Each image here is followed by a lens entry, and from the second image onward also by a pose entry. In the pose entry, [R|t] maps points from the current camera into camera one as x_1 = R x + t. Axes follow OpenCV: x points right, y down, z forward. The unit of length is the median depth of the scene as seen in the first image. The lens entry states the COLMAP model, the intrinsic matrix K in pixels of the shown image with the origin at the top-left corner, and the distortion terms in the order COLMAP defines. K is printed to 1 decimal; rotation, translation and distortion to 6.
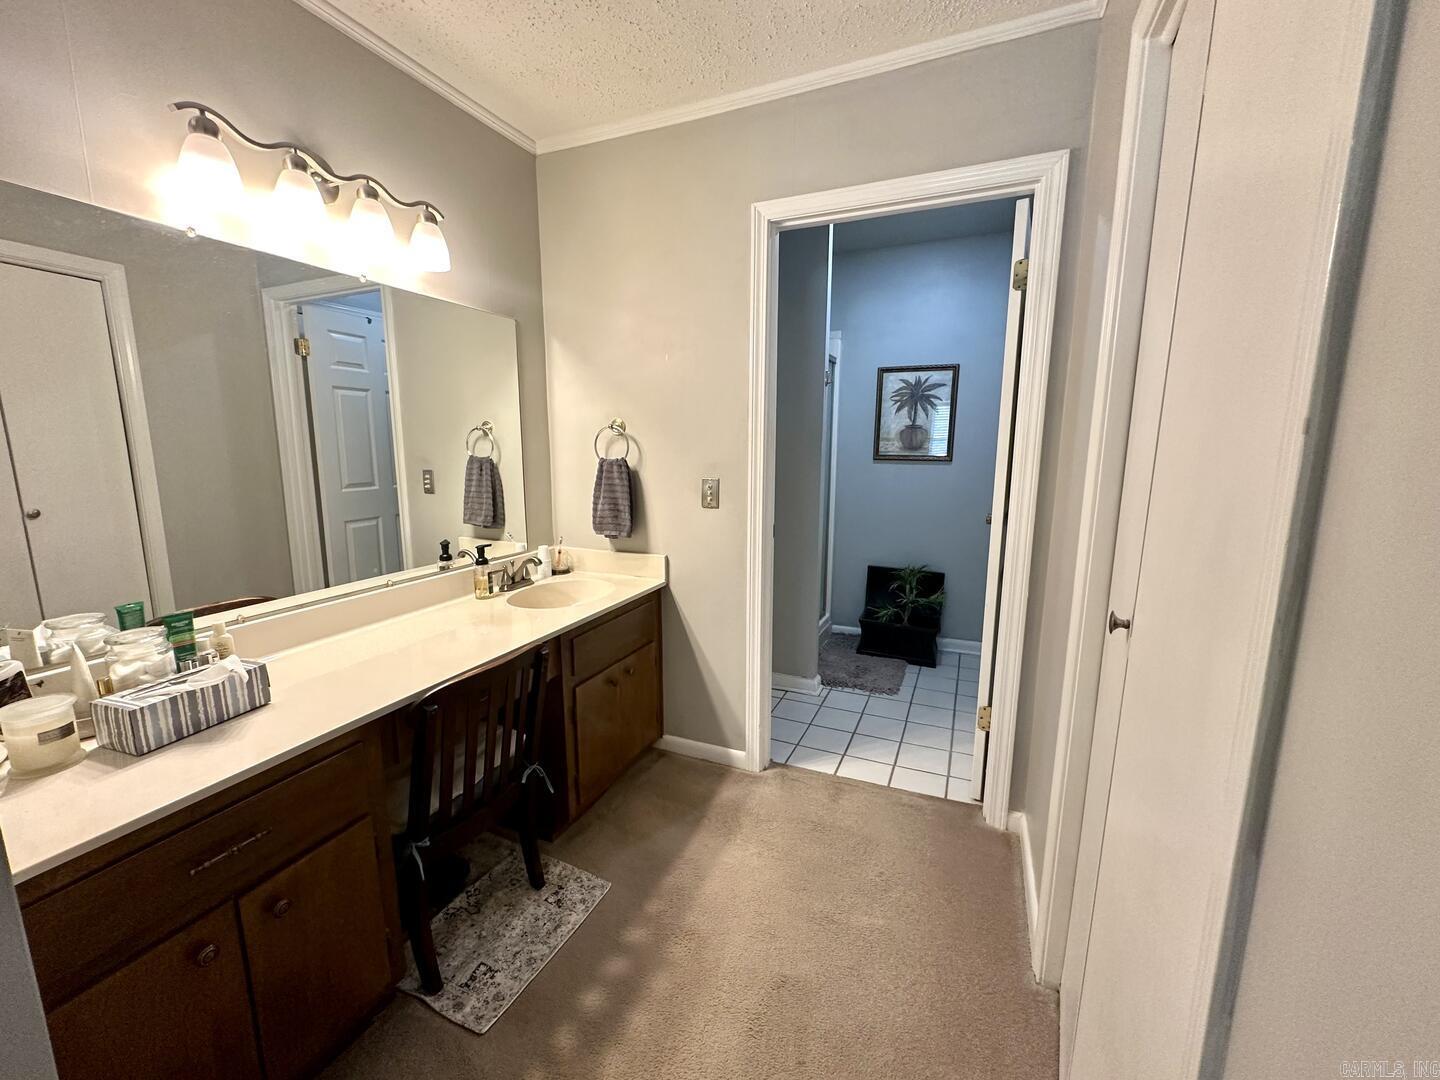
lens RADIAL K [[571.4, 0, 720.0], [0, 571.4, 540.0], [0, 0, 1]] dist [-0.009428, -0.000294]
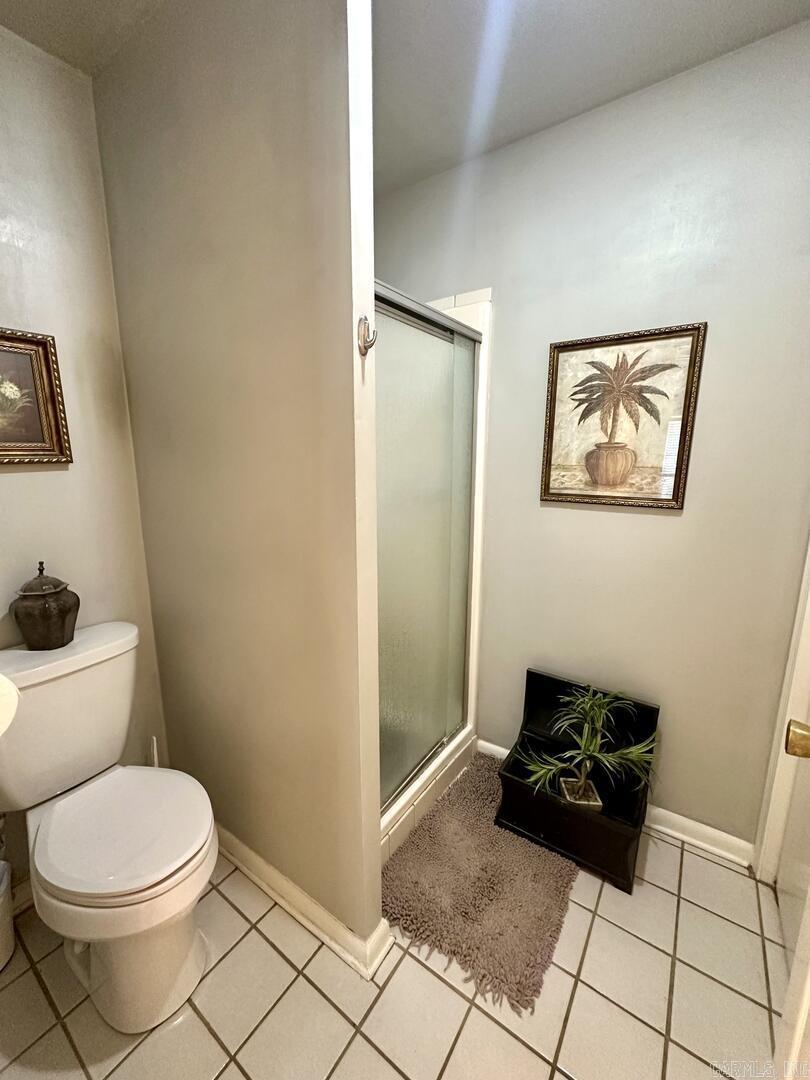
lens RADIAL K [[428.5, 0, 405.0], [0, 428.5, 540.0], [0, 0, 1]] dist [-0.009428, -0.000294]
pose [[0.981677, 0.031993, -0.187848, 0.222322], [-0.027682, 0.999291, 0.025530, -0.110621], [0.188532, -0.019862, 0.981866, 0.545193]]
